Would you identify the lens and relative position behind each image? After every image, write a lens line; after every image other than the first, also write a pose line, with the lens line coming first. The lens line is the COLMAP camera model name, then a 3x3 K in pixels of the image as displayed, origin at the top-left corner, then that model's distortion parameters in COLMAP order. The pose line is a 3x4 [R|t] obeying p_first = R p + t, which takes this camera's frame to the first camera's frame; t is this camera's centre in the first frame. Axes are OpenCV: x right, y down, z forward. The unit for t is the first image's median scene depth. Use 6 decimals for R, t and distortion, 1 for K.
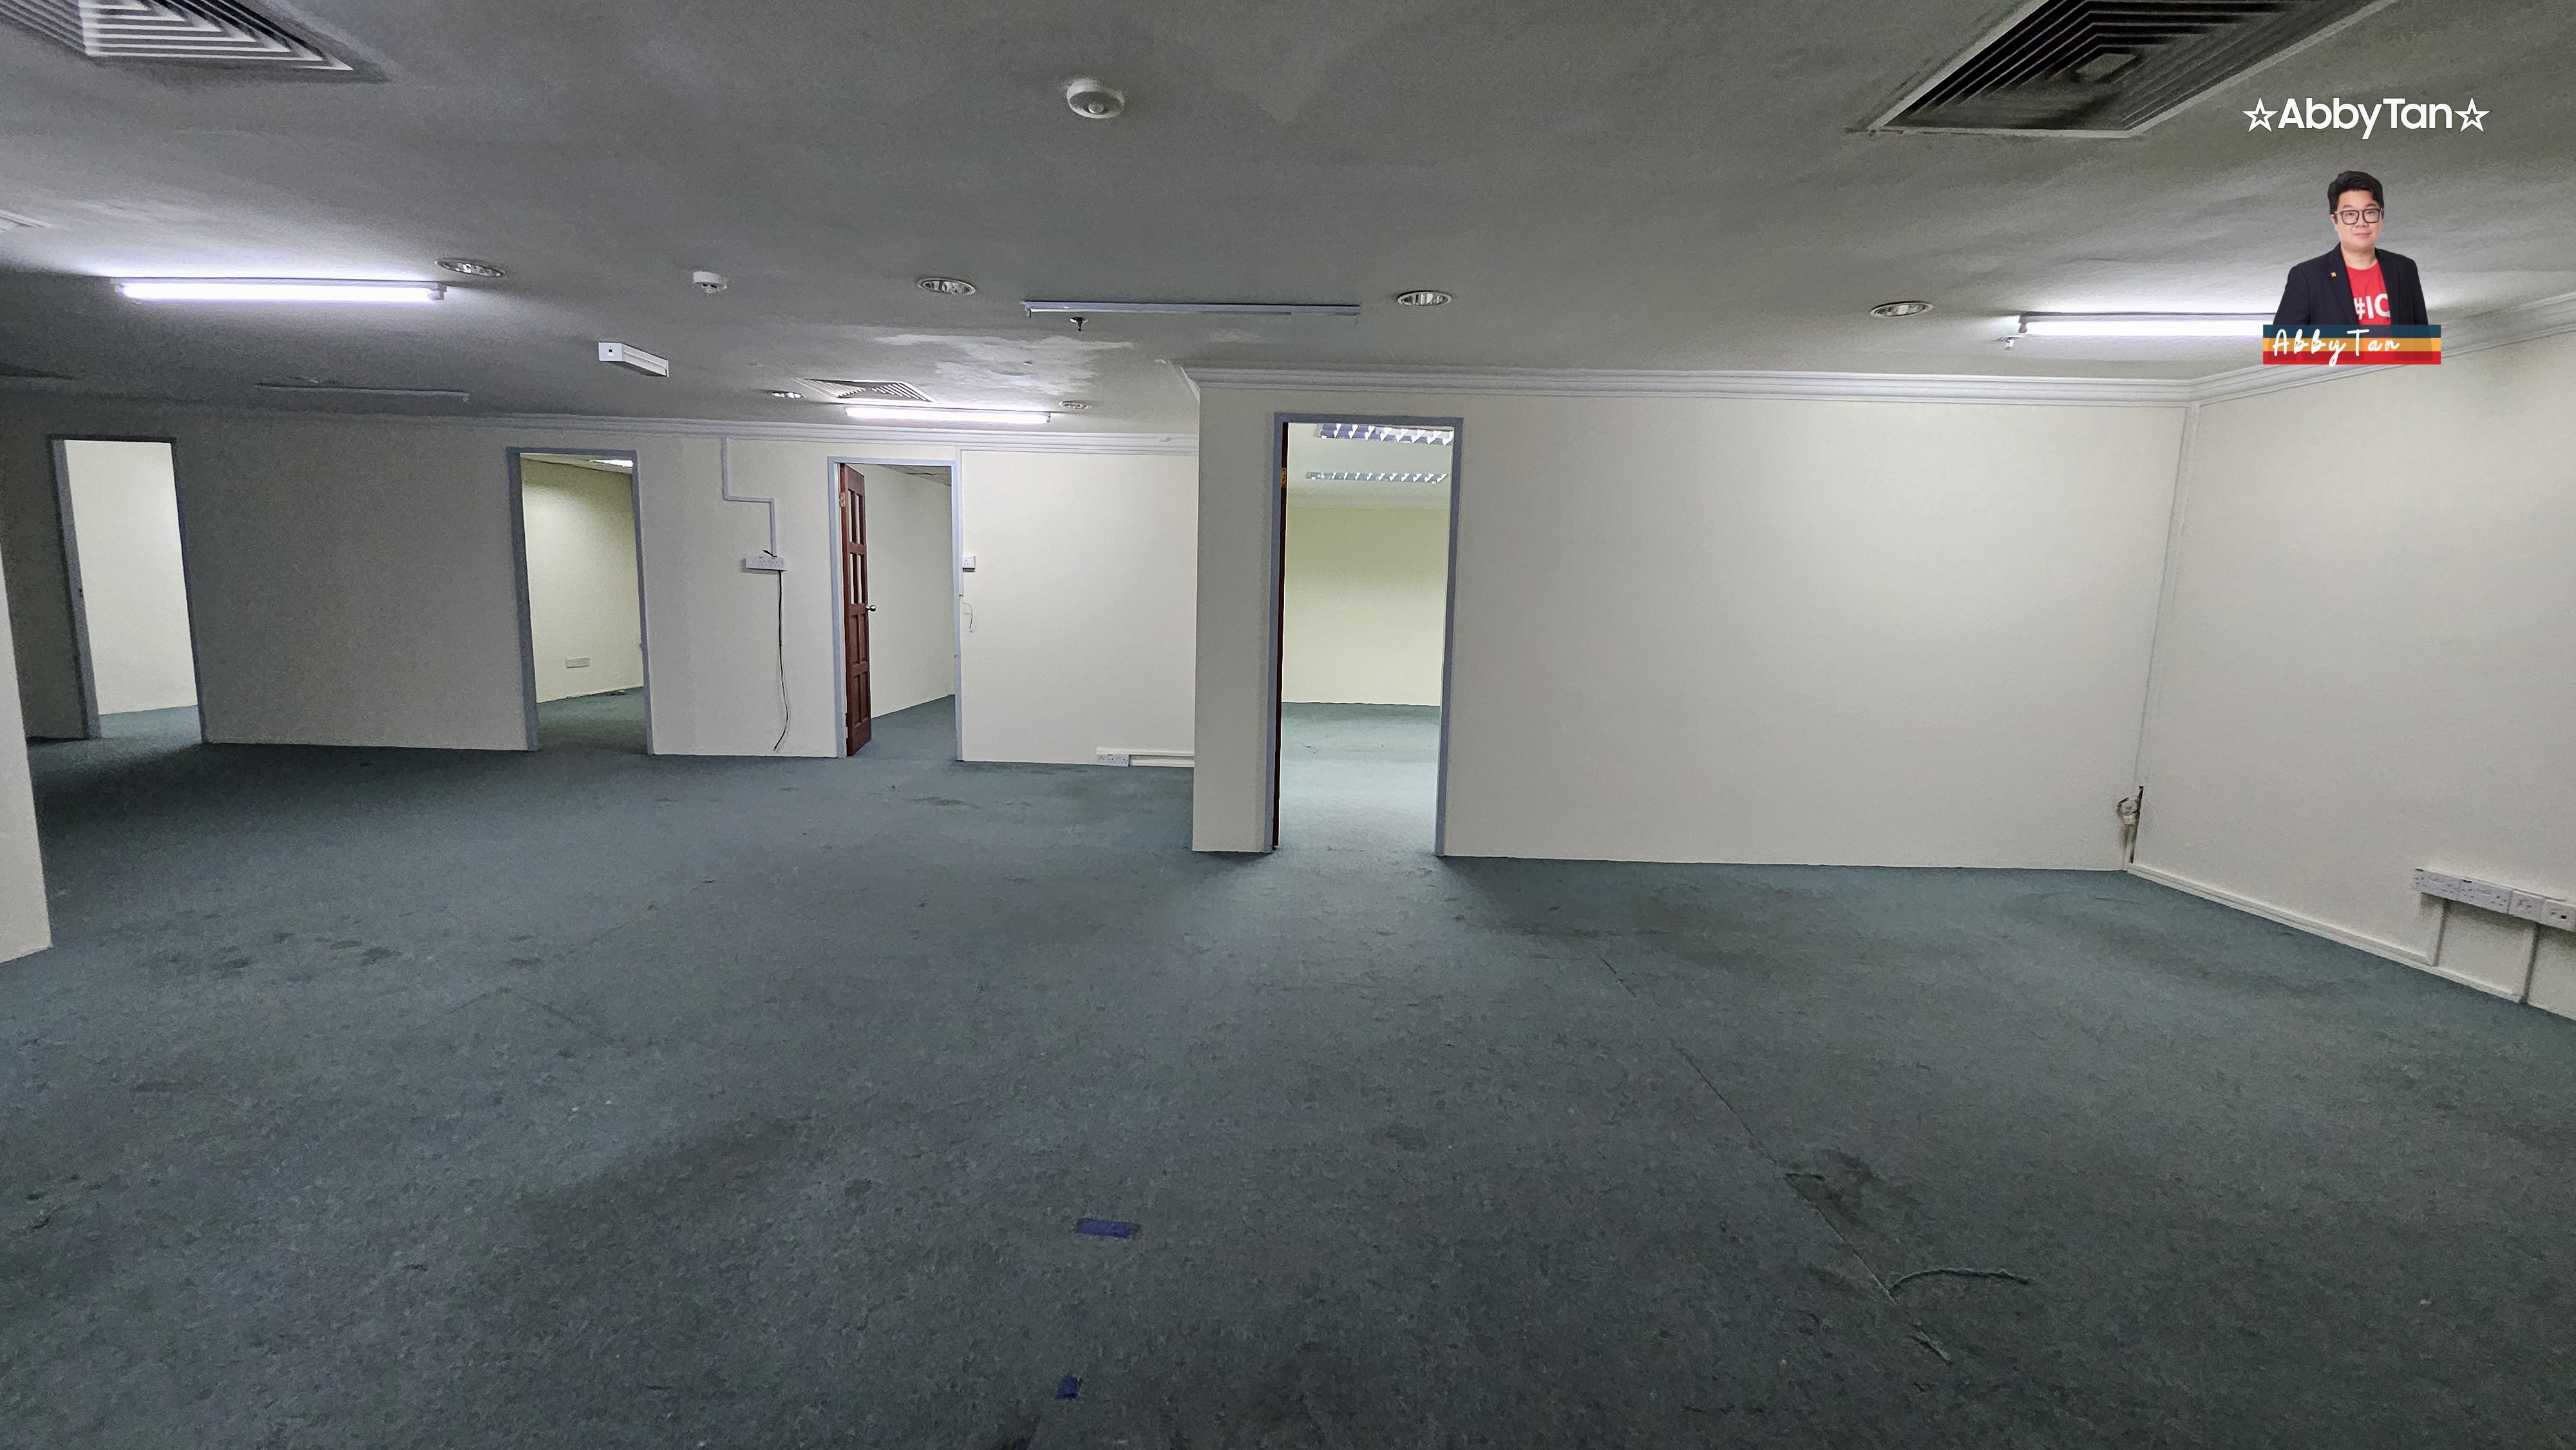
lens RADIAL K [[1014.1, 0, 1283.6], [0, 1014.1, 717.5], [0, 0, 1]] dist [0.001446, -0.000338]
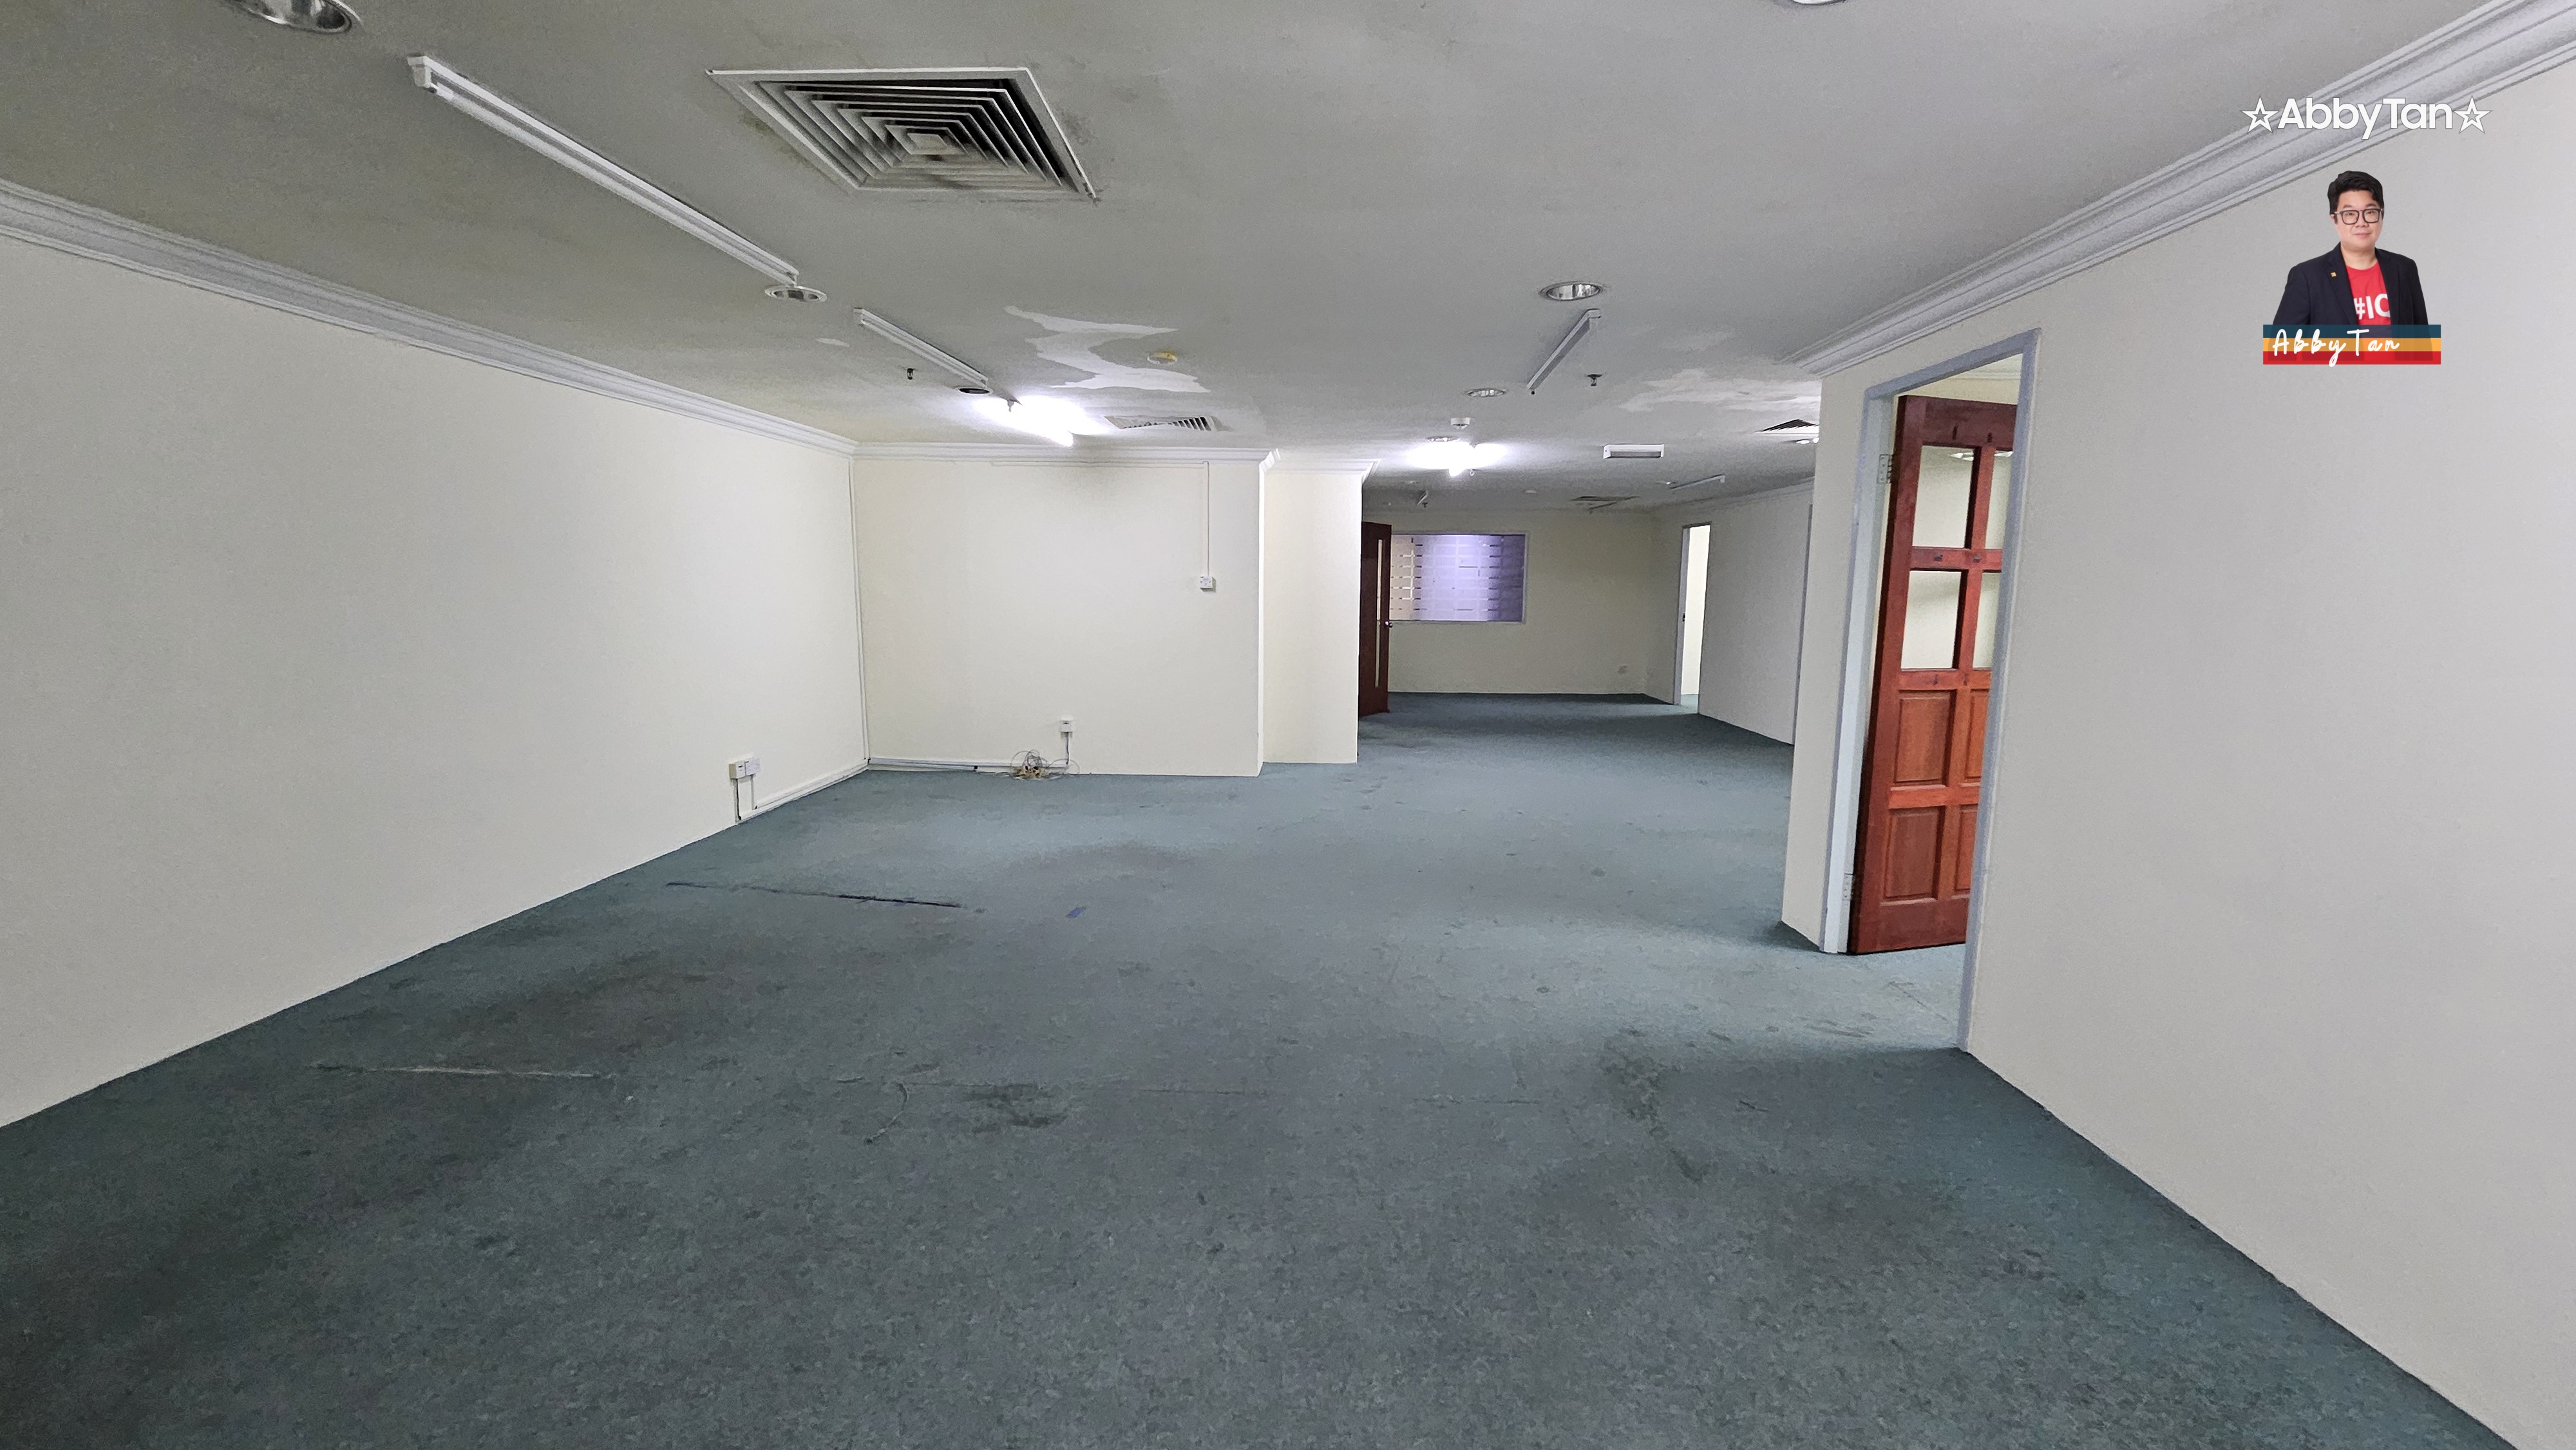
lens RADIAL K [[1014.1, 0, 1281.4], [0, 1014.1, 719.1], [0, 0, 1]] dist [0.001446, -0.000338]
pose [[-0.040423, 0.100428, -0.994123, 1.150695], [-0.131035, 0.985811, 0.104916, -0.105692], [0.990553, 0.134506, -0.026690, 0.878125]]
